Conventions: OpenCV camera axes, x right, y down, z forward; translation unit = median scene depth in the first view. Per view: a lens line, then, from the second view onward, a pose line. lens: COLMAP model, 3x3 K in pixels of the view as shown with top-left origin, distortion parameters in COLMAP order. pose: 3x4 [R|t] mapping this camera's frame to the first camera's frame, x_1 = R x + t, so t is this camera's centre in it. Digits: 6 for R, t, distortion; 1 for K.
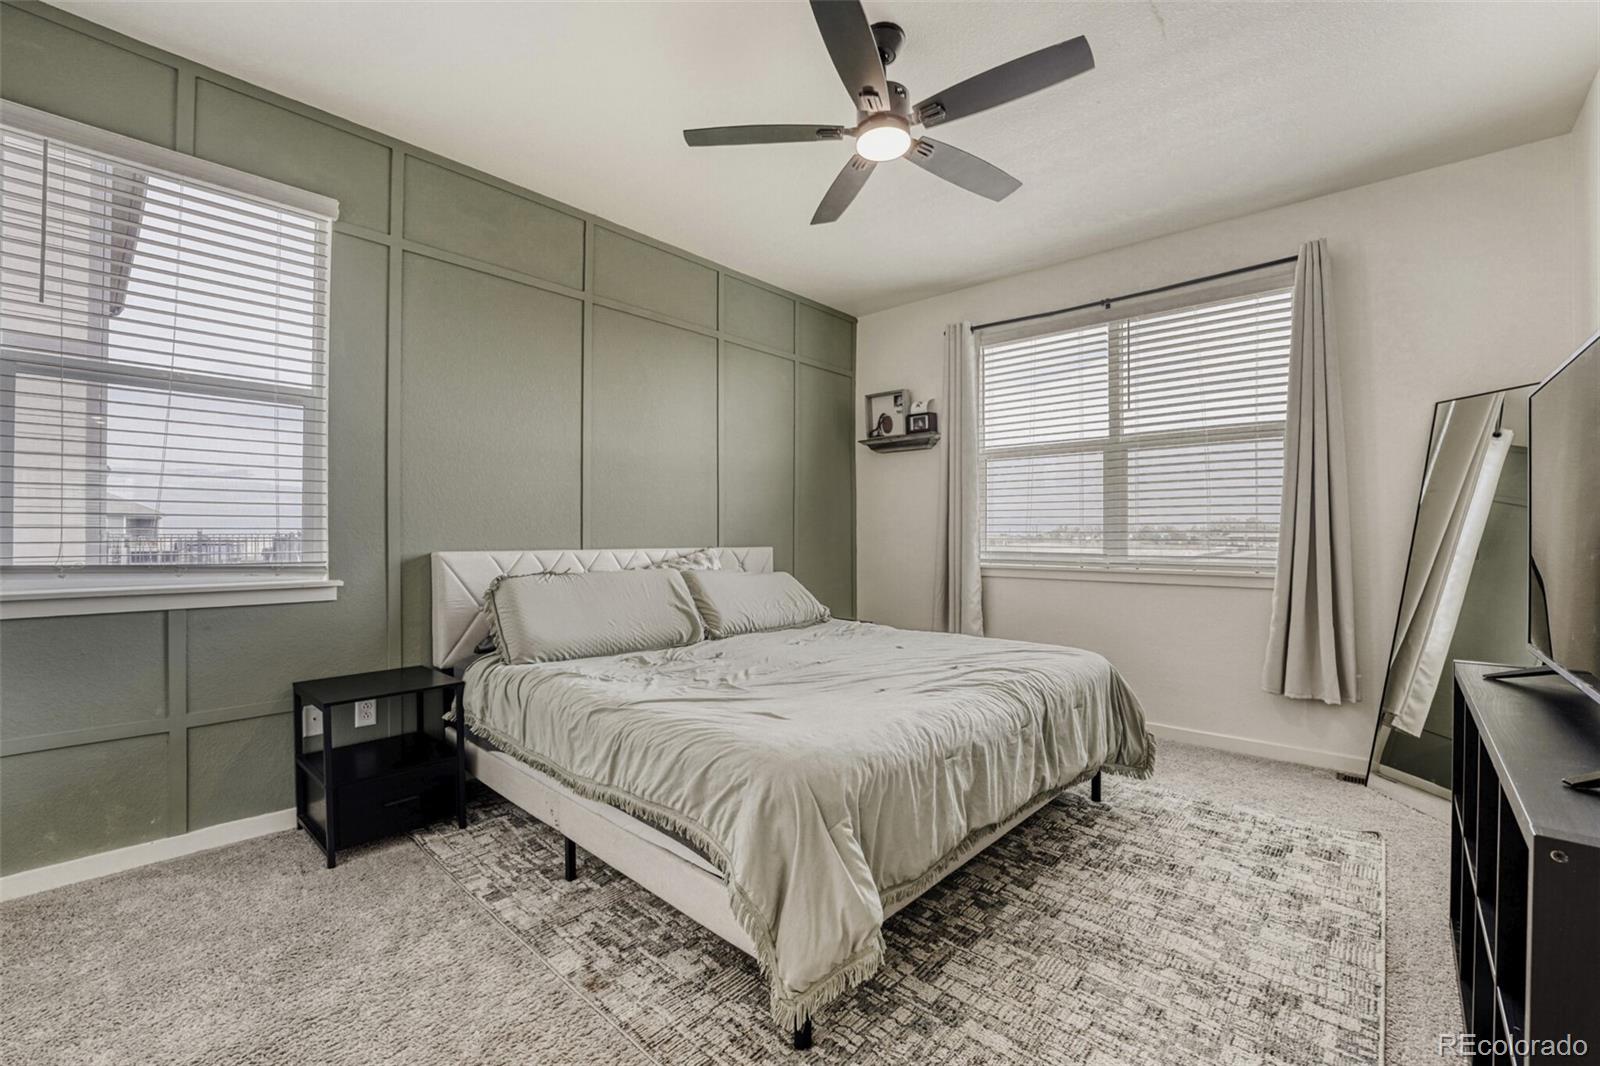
lens RADIAL K [[669.9, 0, 800.7], [0, 669.9, 536.5], [0, 0, 1]] dist [-0.017321, -0.000603]
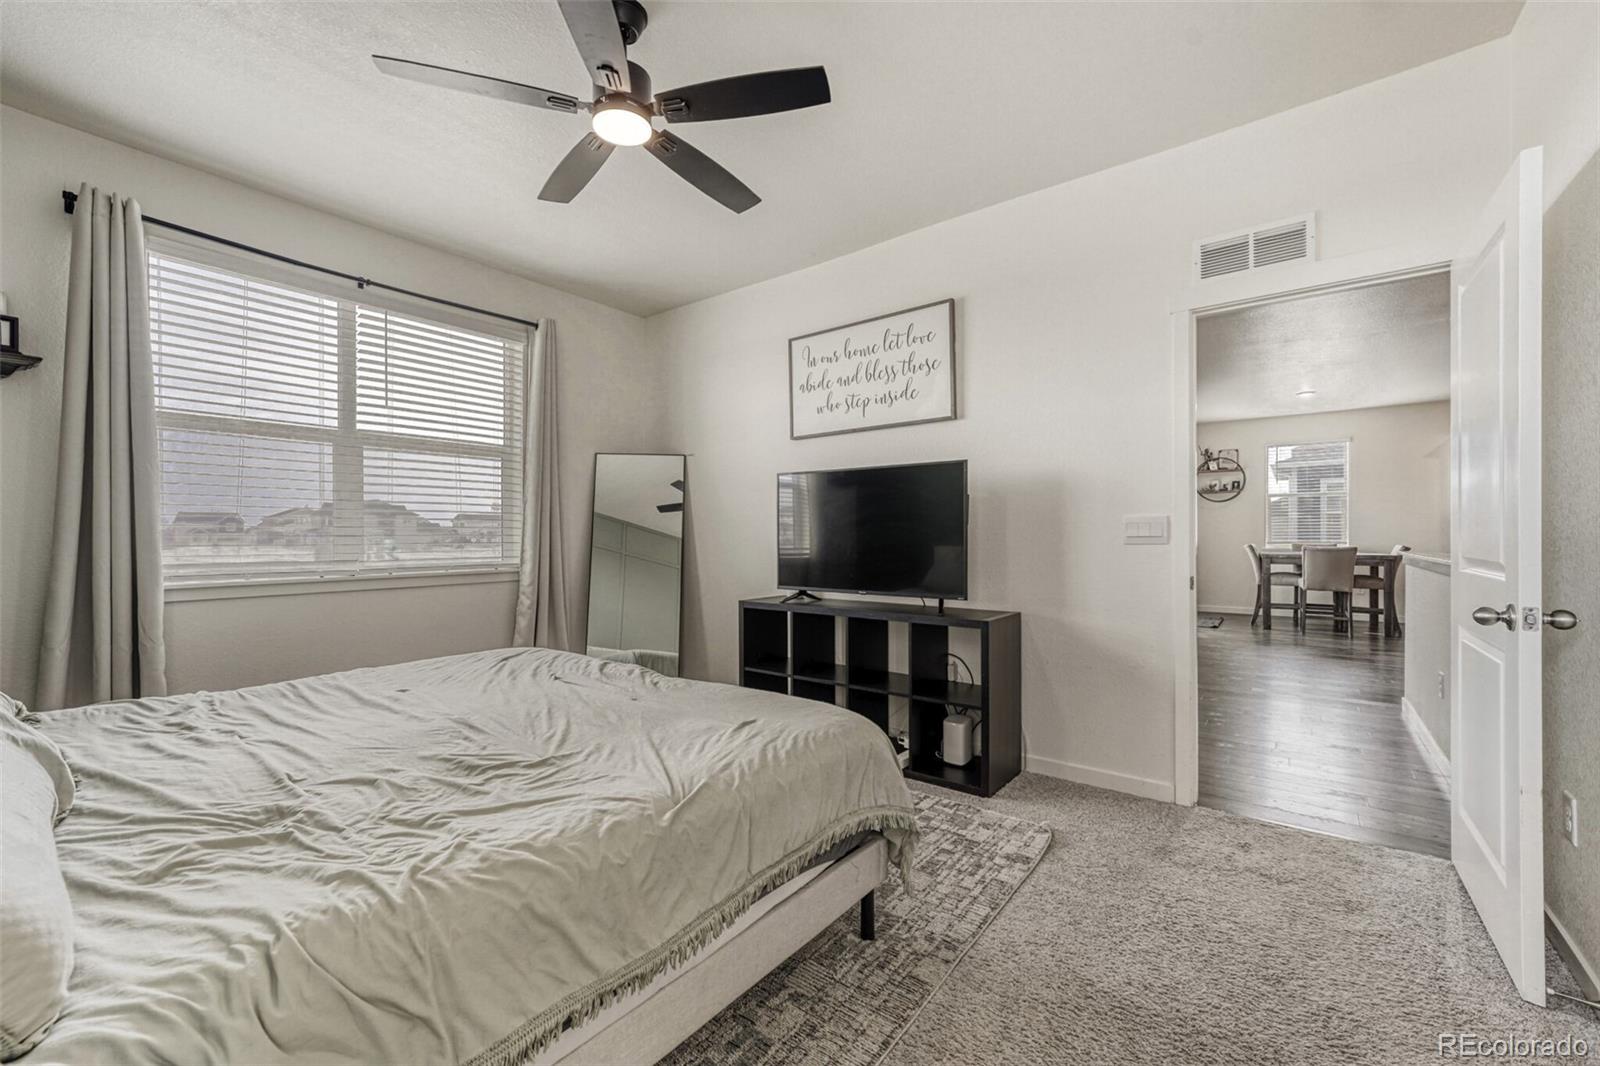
lens RADIAL K [[649.3, 0, 832.5], [0, 649.3, 530.9], [0, 0, 1]] dist [-0.003873, 0.000160]
pose [[-0.101783, 0.007753, 0.994776, -0.492423], [0.004084, 0.999964, -0.007376, -0.004933], [-0.994798, 0.003312, -0.101811, 0.474053]]
